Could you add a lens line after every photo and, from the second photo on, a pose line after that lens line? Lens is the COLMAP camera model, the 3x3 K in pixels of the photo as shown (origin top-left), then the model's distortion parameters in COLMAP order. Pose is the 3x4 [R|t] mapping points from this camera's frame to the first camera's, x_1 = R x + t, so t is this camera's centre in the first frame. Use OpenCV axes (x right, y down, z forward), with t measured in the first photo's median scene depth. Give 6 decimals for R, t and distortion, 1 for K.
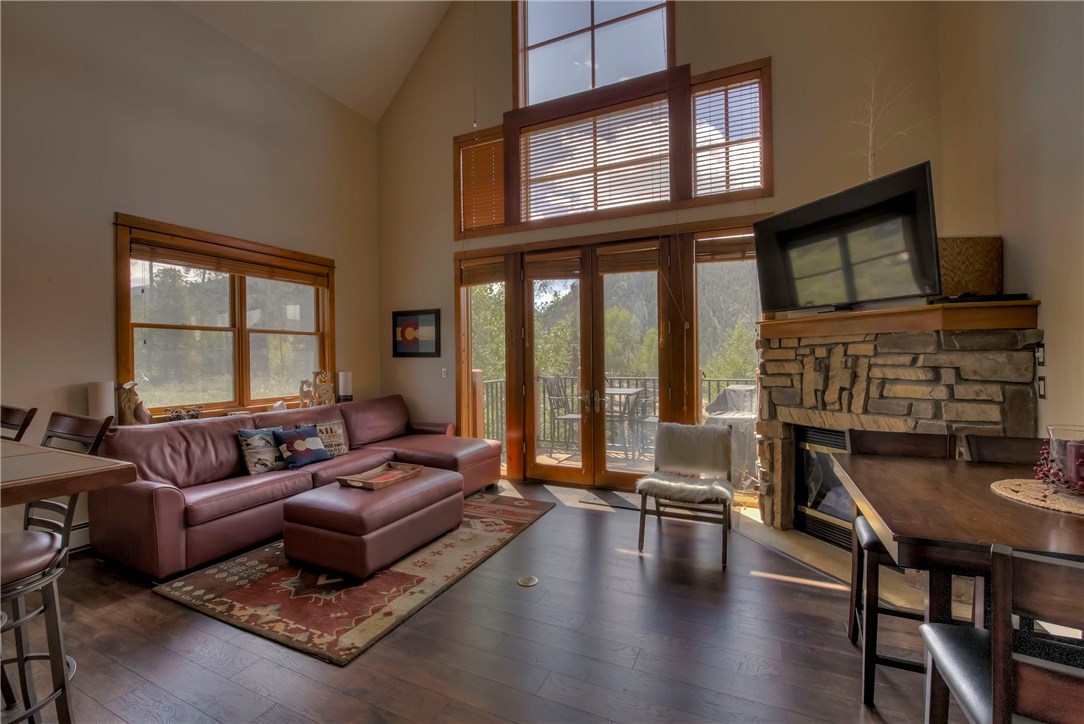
lens RADIAL K [[457.2, 0, 543.2], [0, 457.2, 366.5], [0, 0, 1]] dist [0.000313, -0.000064]
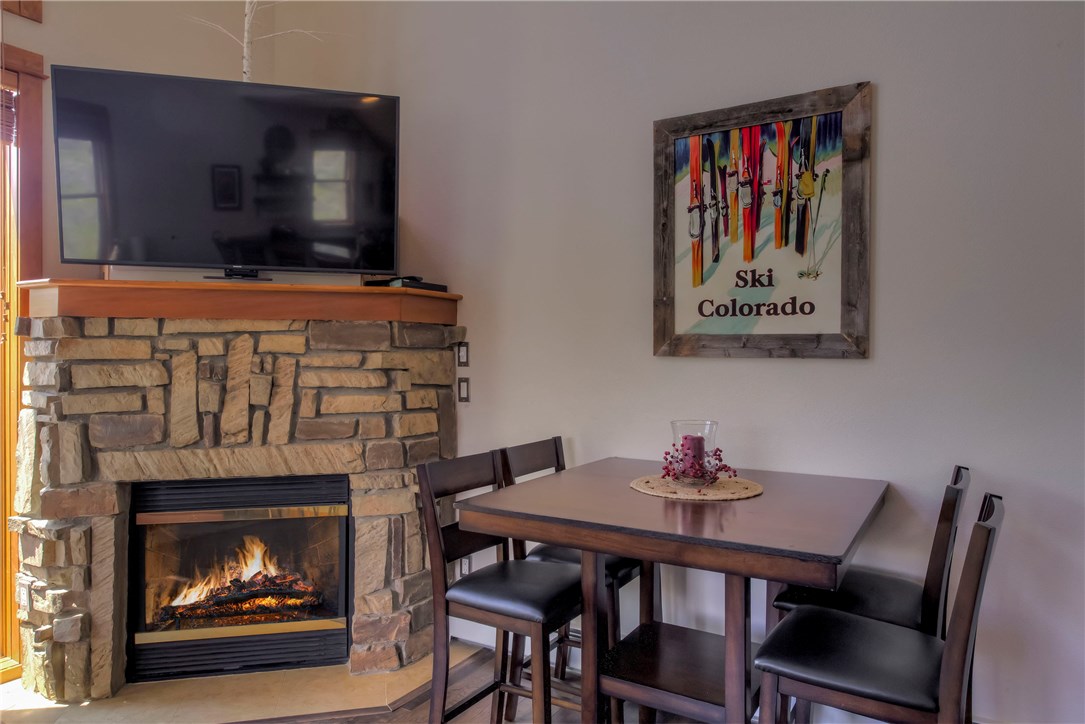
lens RADIAL K [[736.9, 0, 543.4], [0, 736.9, 354.6], [0, 0, 1]] dist [0.007375, 0.003661]
pose [[0.124707, 0.006250, 0.992174, -0.288836], [0.014766, 0.999858, -0.008154, -0.008212], [-0.992084, 0.015667, 0.124597, 0.517665]]
